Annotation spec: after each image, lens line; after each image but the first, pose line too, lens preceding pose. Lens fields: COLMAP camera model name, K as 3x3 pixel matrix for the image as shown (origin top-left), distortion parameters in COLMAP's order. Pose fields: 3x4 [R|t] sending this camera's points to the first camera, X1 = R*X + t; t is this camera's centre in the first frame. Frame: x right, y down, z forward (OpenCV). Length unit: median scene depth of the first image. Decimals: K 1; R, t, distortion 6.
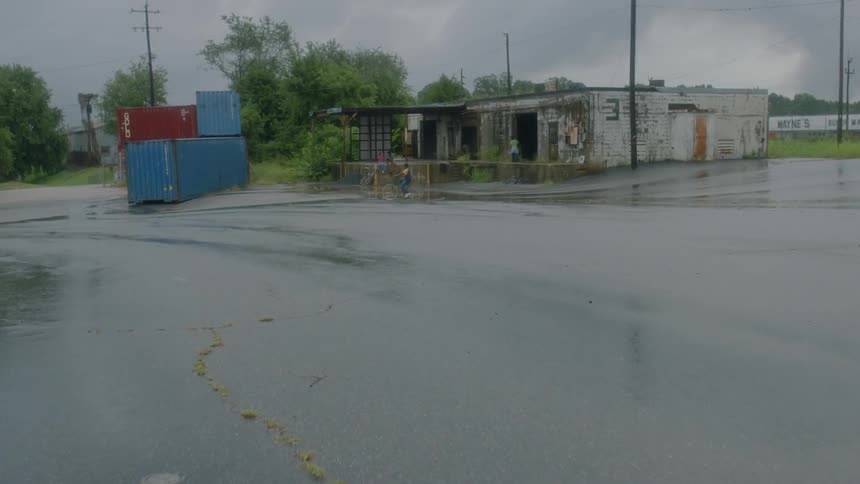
lens RADIAL K [[903.9, 0, 430.0], [0, 903.9, 242.0], [0, 0, 1]] dist [-0.087084, 0.175289]
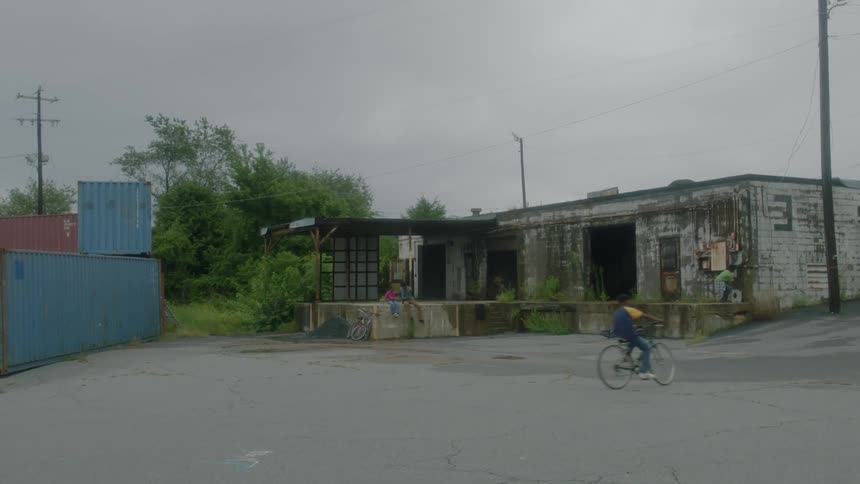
lens RADIAL K [[903.9, 0, 430.0], [0, 903.9, 242.0], [0, 0, 1]] dist [-0.087084, 0.175289]
pose [[0.997553, 0.008034, 0.069449, -0.057223], [0.003304, 0.986848, -0.161620, -0.025725], [-0.069834, 0.161454, 0.984406, 0.341997]]
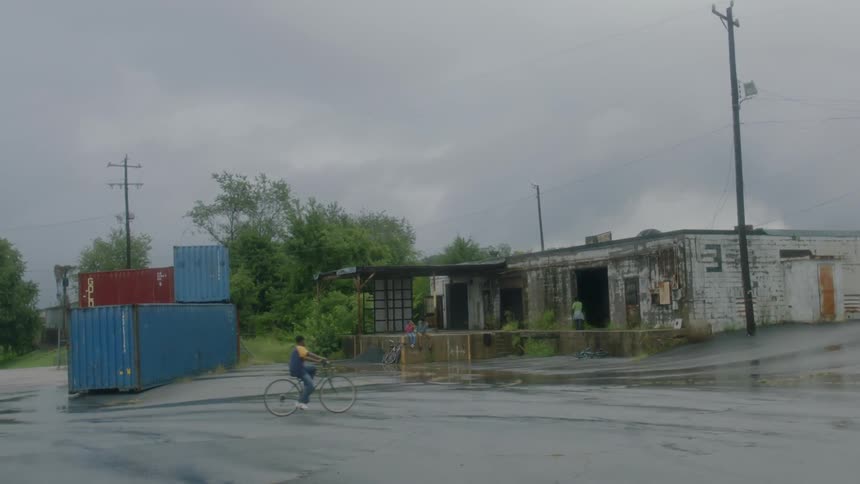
lens RADIAL K [[903.9, 0, 430.0], [0, 903.9, 242.0], [0, 0, 1]] dist [-0.087084, 0.175289]
pose [[0.999809, -0.016812, 0.009971, -0.037393], [0.018415, 0.981210, -0.192064, -0.013817], [-0.006554, 0.192211, 0.981332, 0.193039]]
